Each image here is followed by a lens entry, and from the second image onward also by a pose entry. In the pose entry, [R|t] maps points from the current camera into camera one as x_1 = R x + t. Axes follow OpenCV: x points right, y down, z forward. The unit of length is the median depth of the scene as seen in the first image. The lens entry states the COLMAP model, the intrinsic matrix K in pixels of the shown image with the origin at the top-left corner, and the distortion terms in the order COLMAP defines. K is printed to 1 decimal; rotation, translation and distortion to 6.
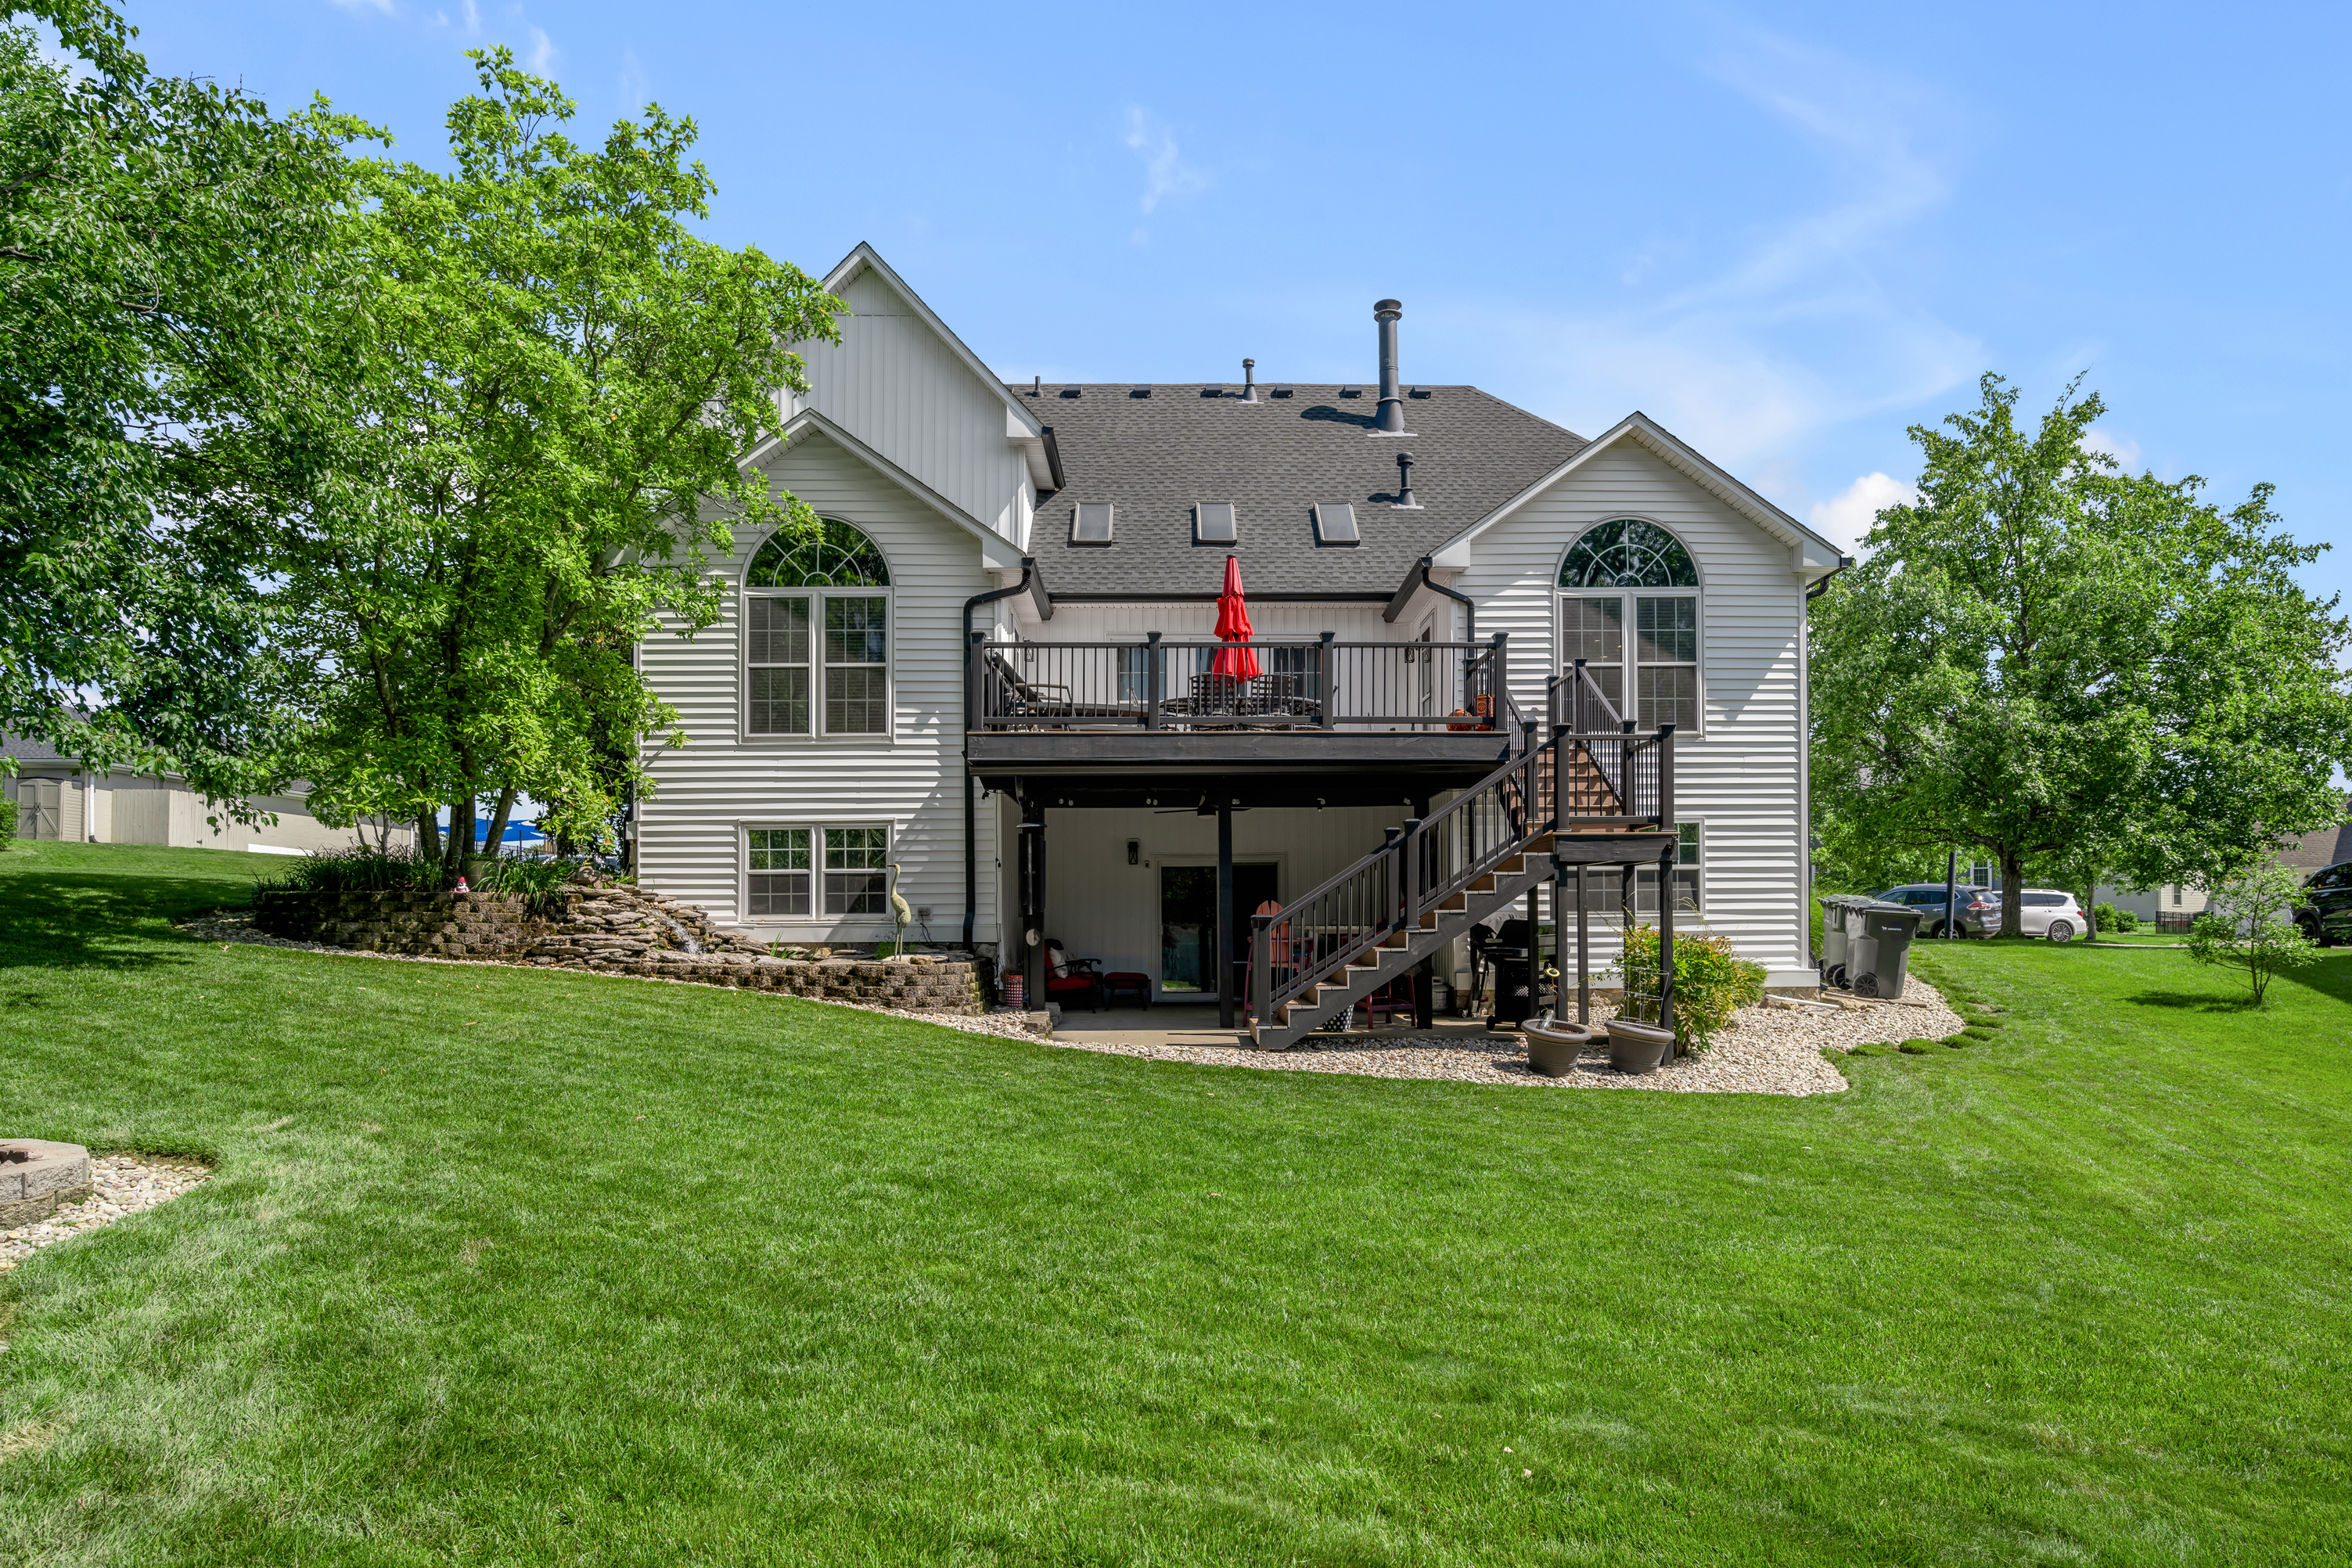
lens RADIAL K [[1255.6, 0, 1178.6], [0, 1255.6, 858.7], [0, 0, 1]] dist [-0.015435, -0.000327]
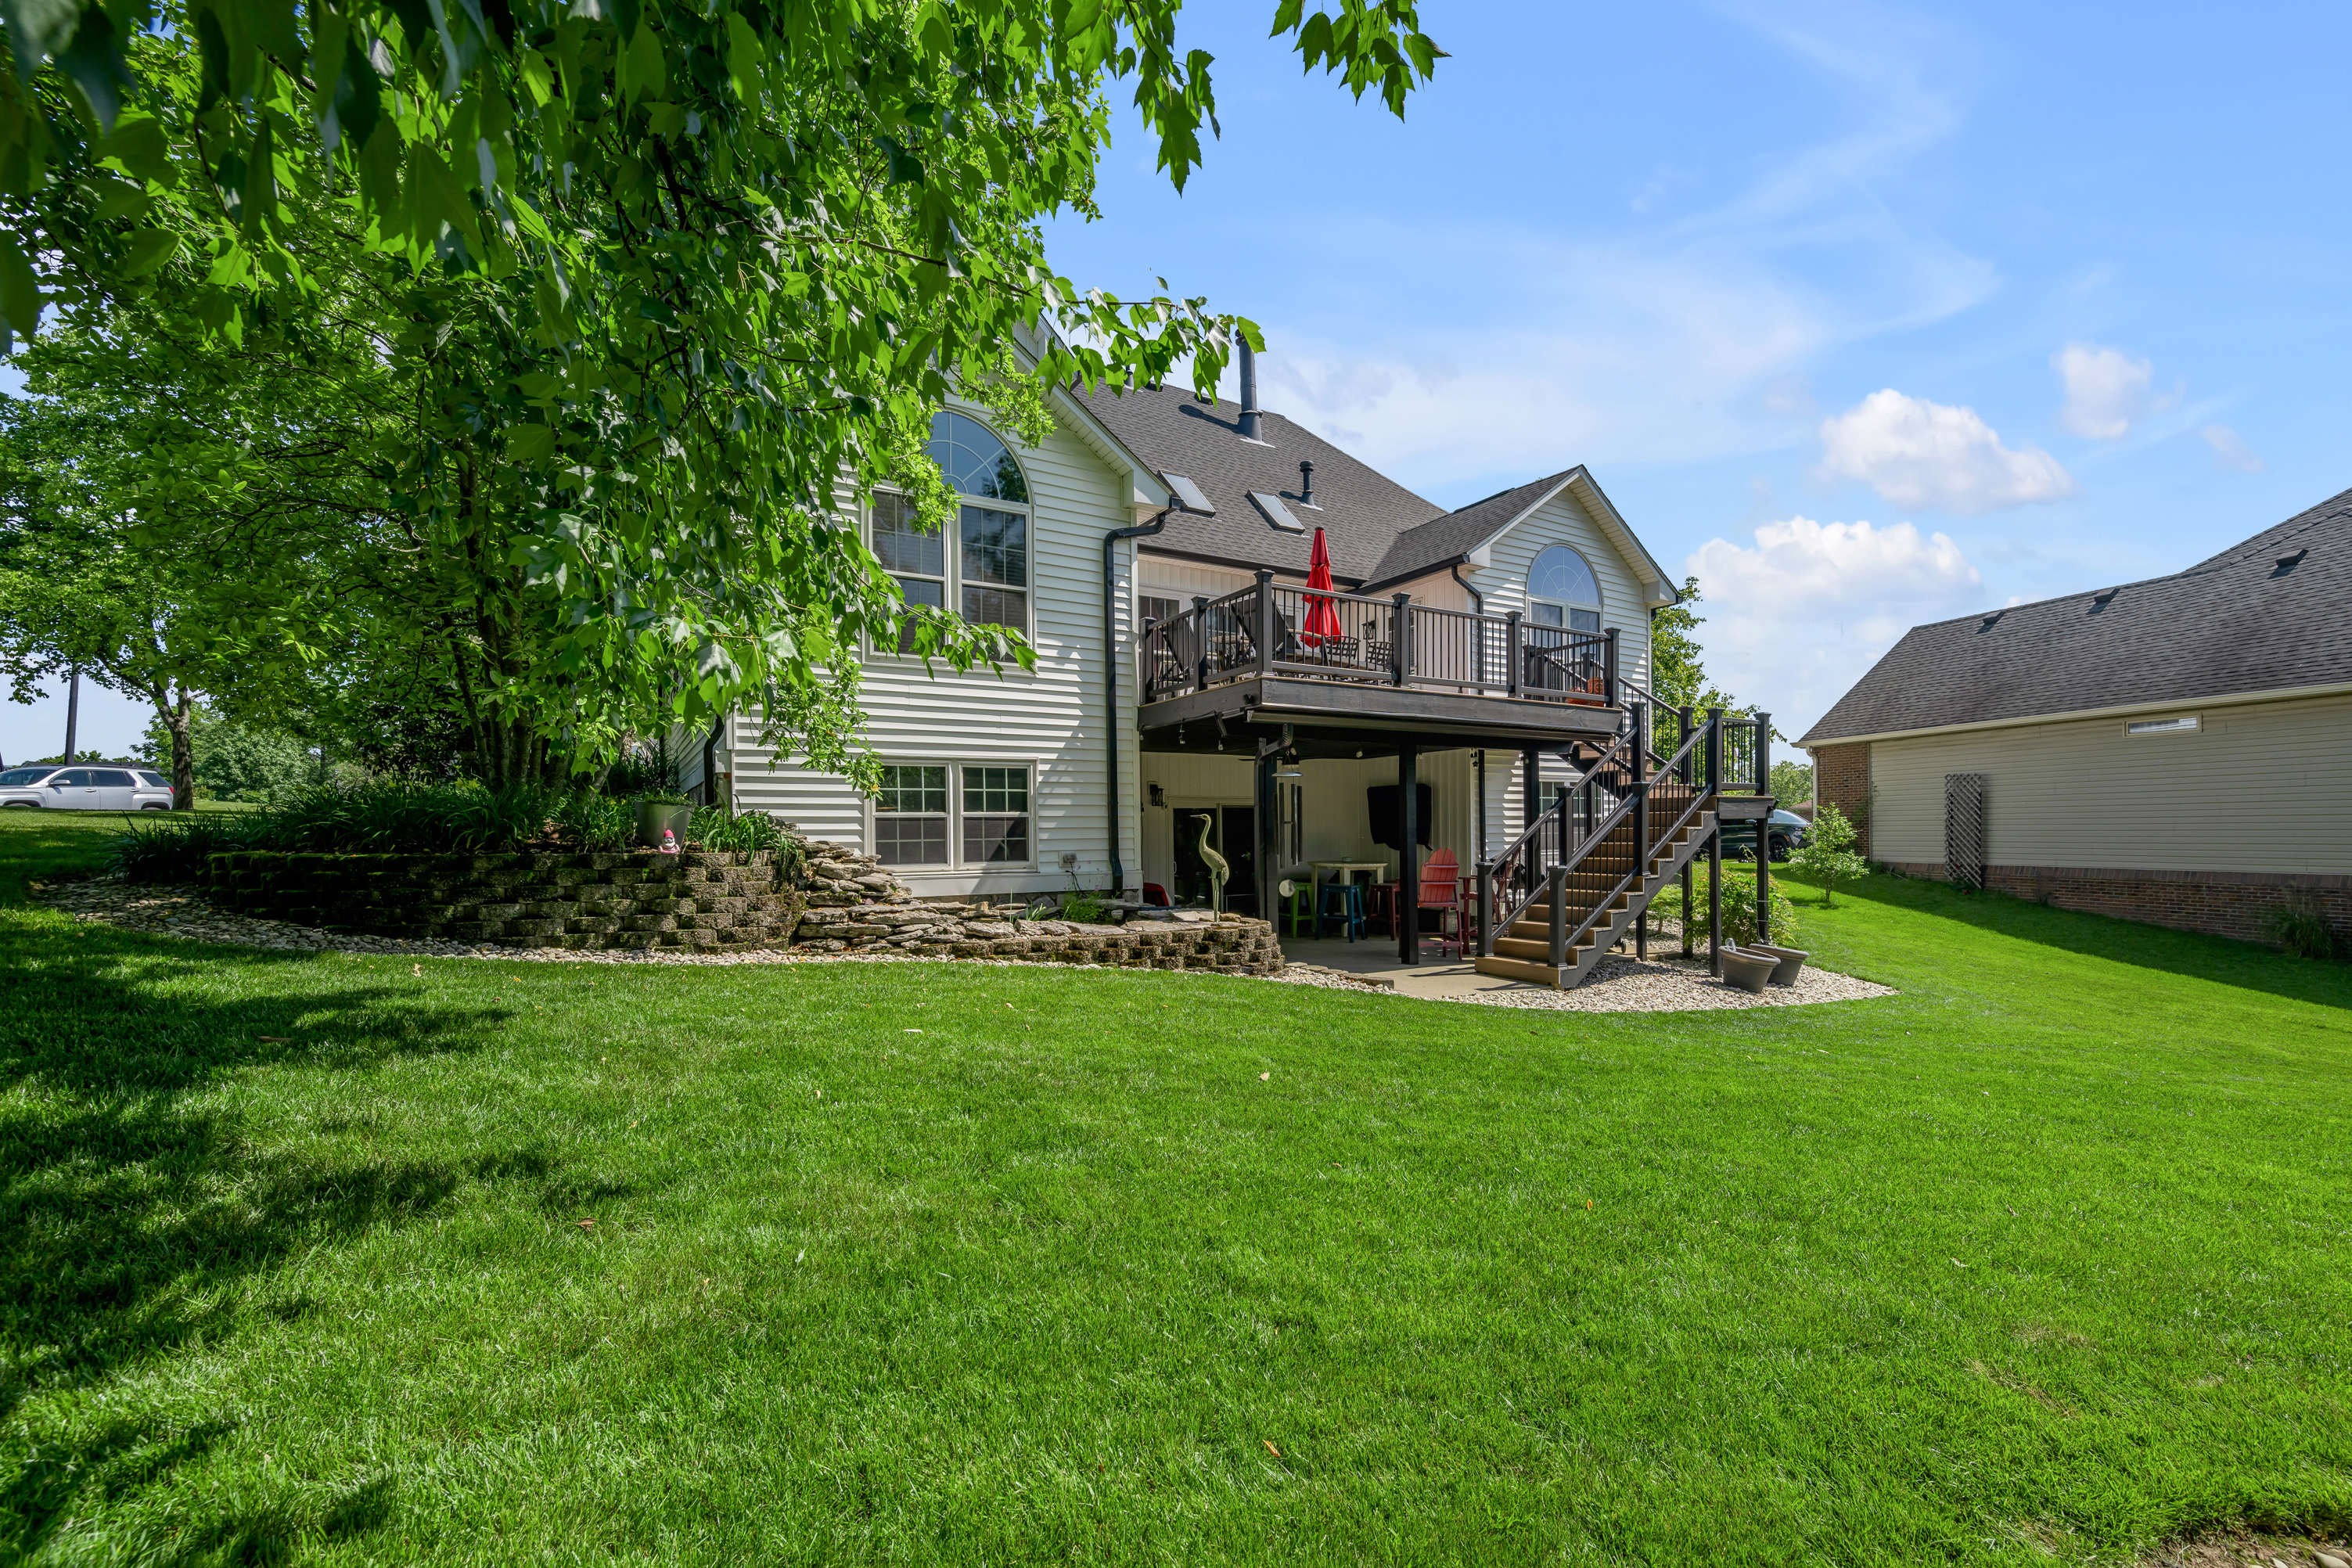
lens RADIAL K [[960.9, 0, 1185.3], [0, 960.9, 806.8], [0, 0, 1]] dist [-0.010673, 0.000117]
pose [[0.869071, 0.010360, 0.494580, -0.480106], [-0.020618, 0.999671, 0.015289, -0.009213], [-0.494258, -0.023484, 0.868998, 0.331693]]
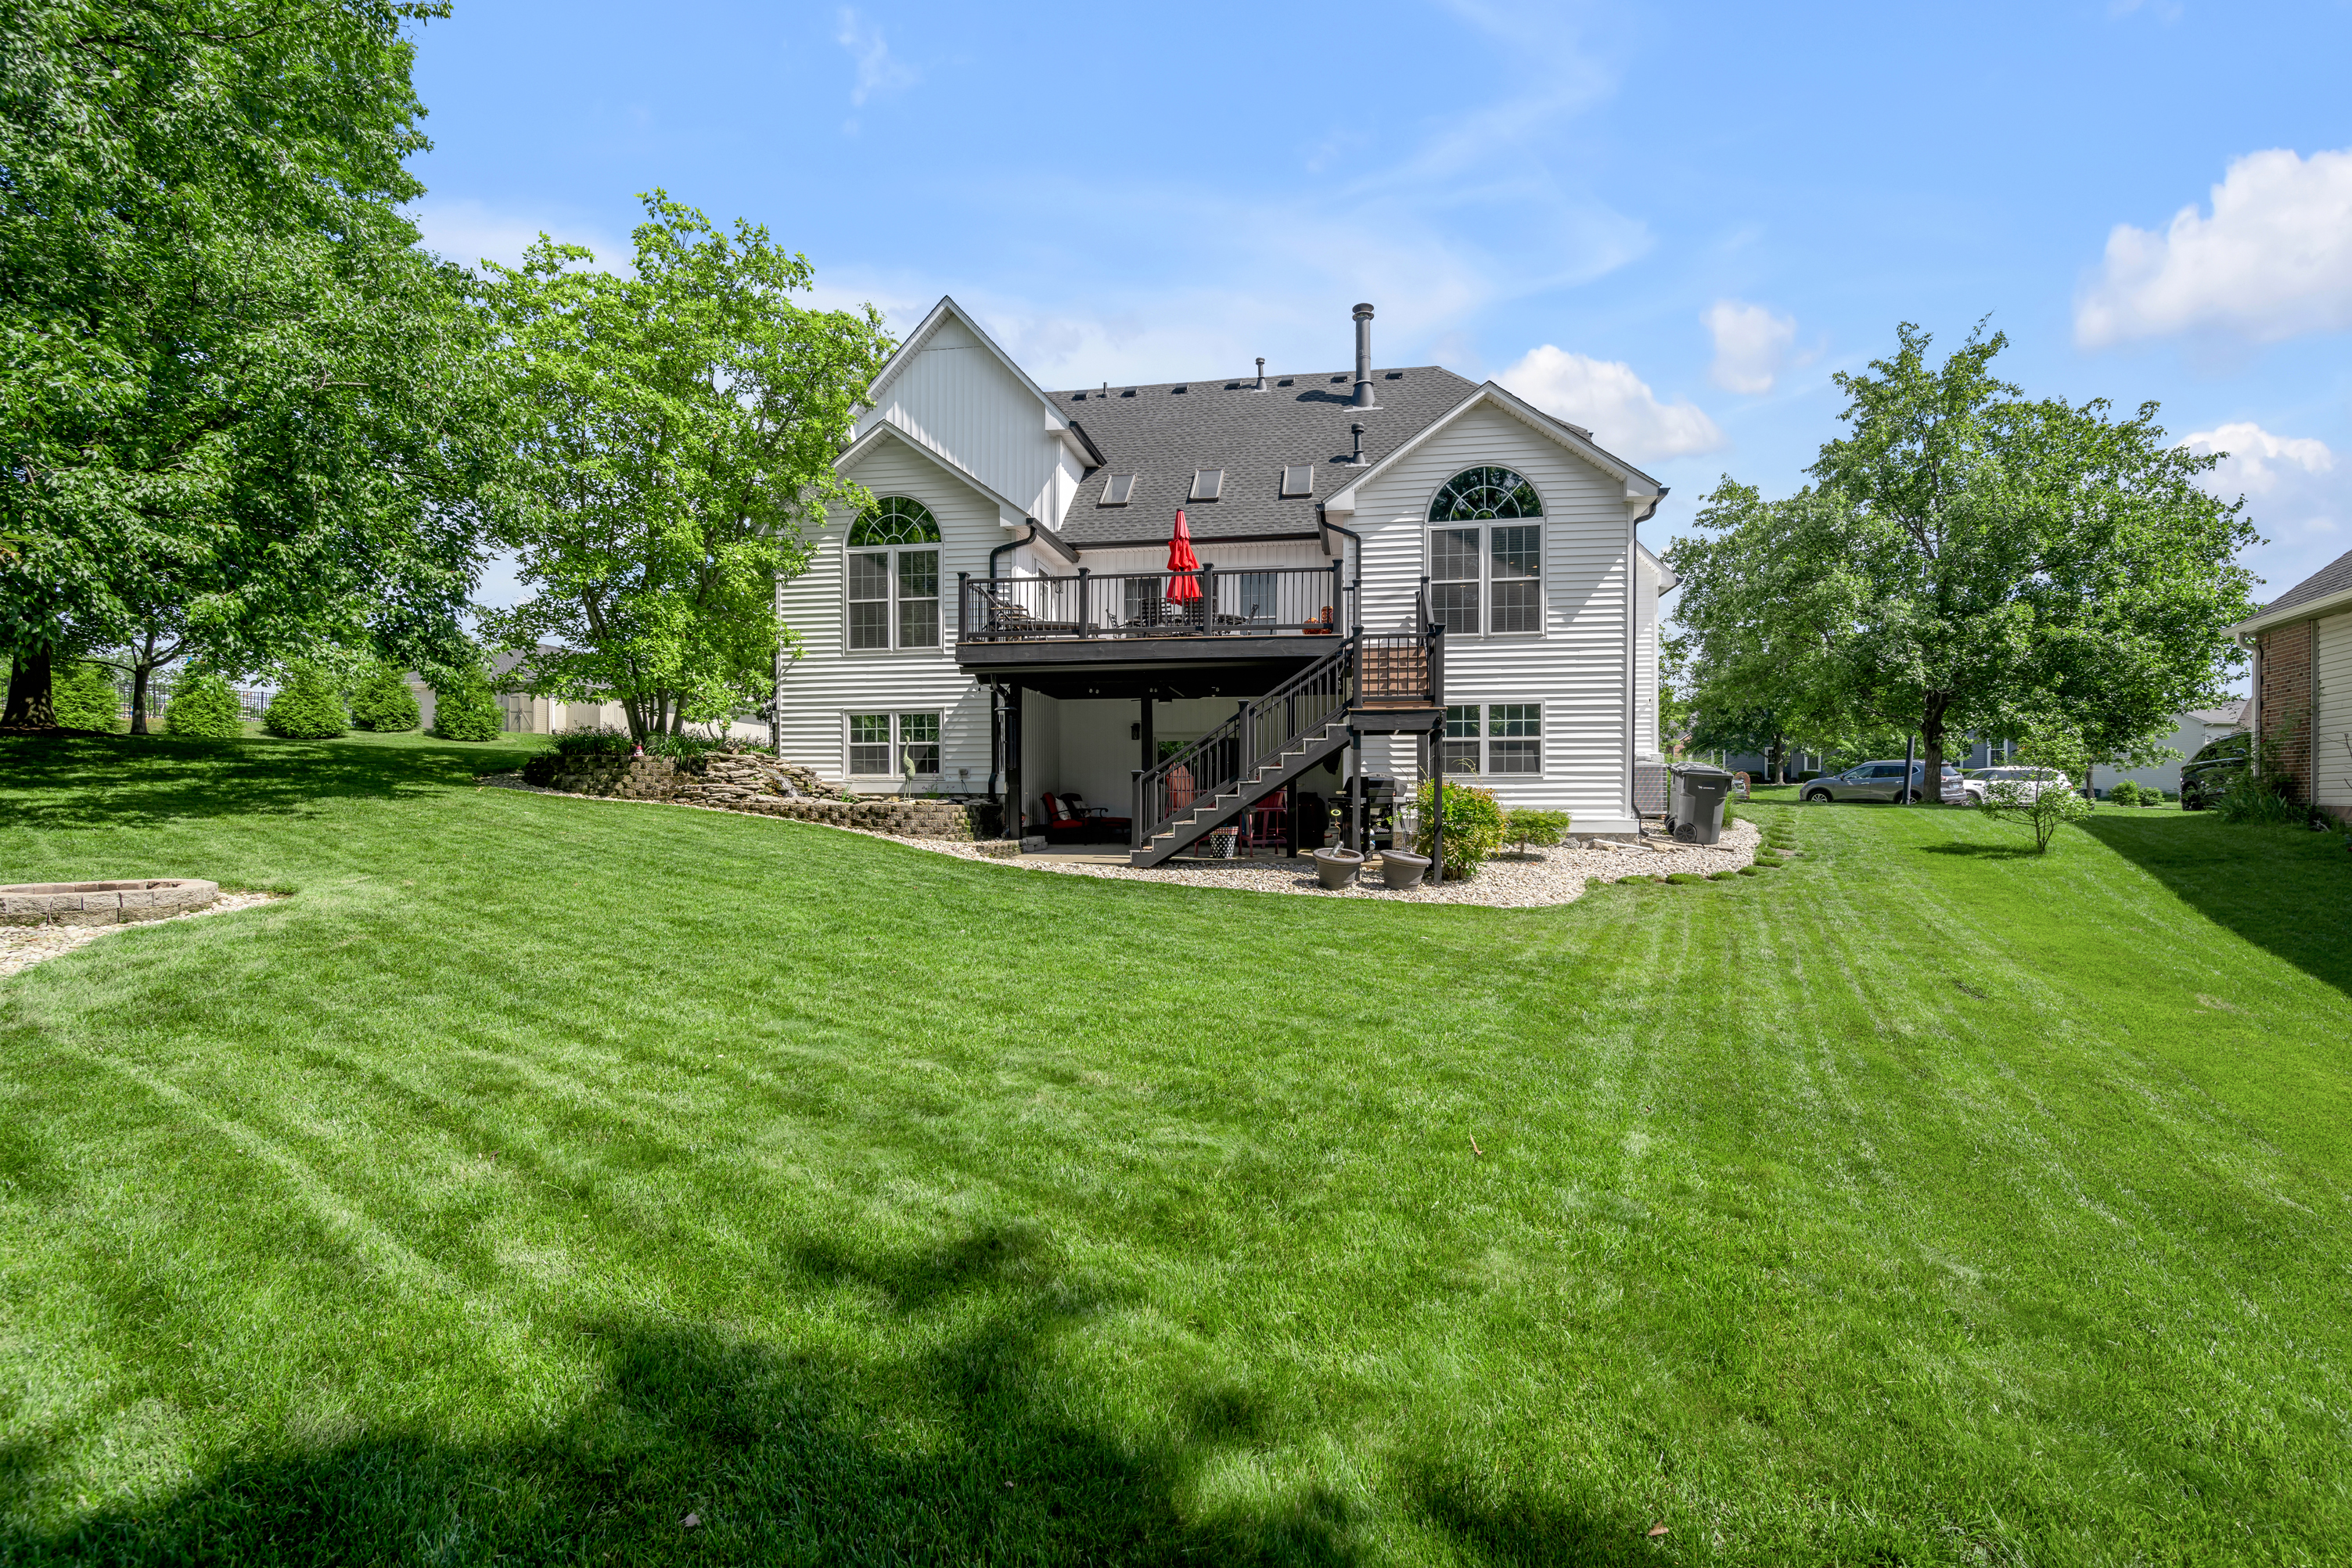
lens RADIAL K [[960.9, 0, 1186.4], [0, 960.9, 773.0], [0, 0, 1]] dist [-0.010673, 0.000117]
pose [[0.984413, 0.001906, -0.175862, 0.235760], [0.002896, 0.999630, 0.027047, 0.014718], [0.175848, -0.027135, 0.984043, -0.026527]]
